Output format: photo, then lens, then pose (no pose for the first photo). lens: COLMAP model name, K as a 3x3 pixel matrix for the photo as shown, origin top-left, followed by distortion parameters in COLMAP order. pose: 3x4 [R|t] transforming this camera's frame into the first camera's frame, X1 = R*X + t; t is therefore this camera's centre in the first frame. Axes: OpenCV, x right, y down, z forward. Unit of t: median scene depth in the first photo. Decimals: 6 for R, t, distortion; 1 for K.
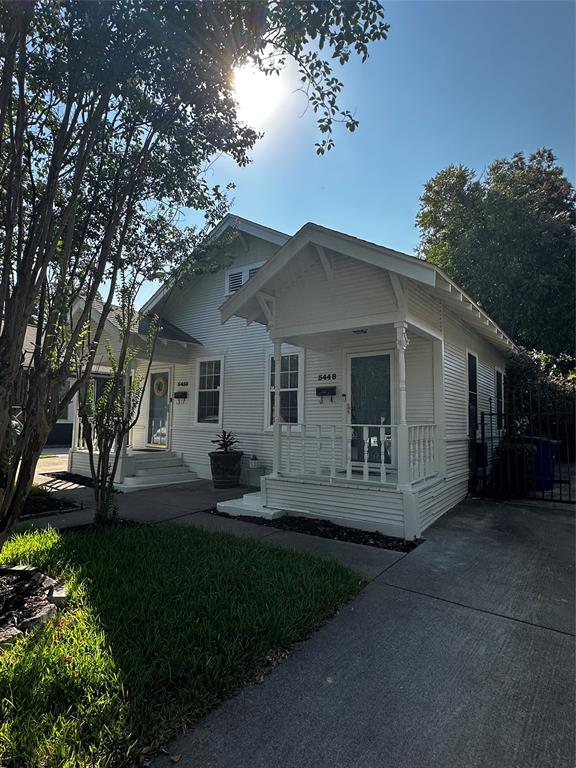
lens RADIAL K [[427.4, 0, 288.0], [0, 427.4, 384.0], [0, 0, 1]] dist [-0.000865, 0.015588]
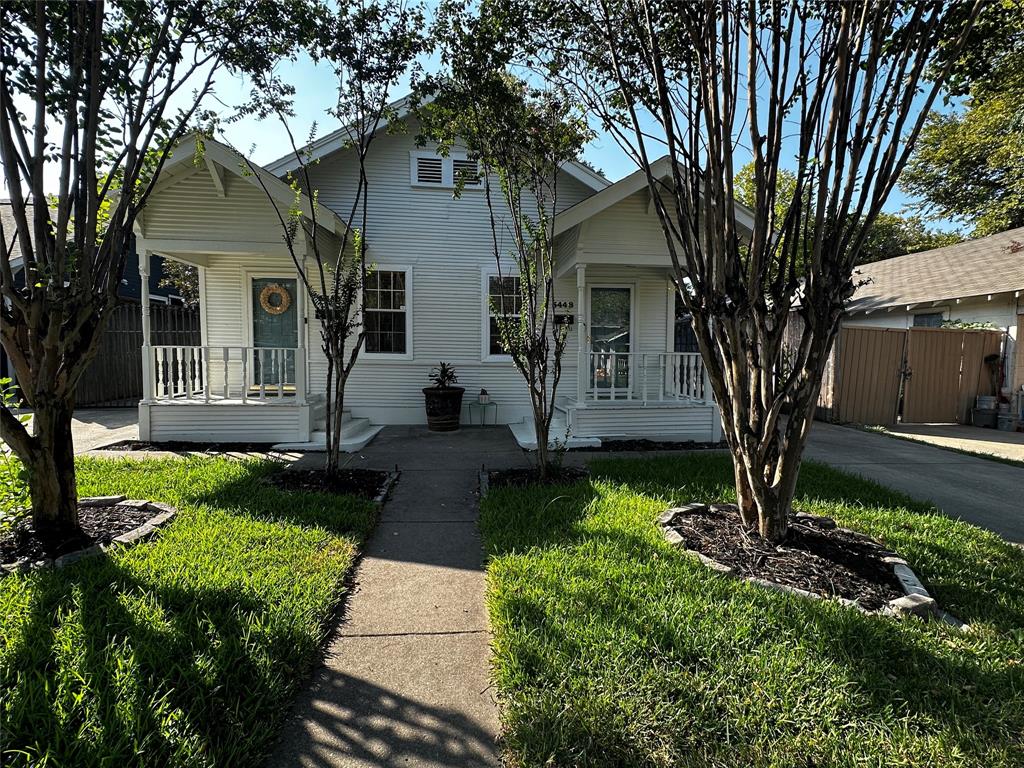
lens RADIAL K [[488.4, 0, 512.0], [0, 488.4, 384.0], [0, 0, 1]] dist [-0.000121, -0.000146]
pose [[0.727137, -0.049023, 0.684740, -0.954403], [-0.056835, 0.989724, 0.131211, 0.027691], [-0.684136, -0.134326, 0.716879, 0.323904]]
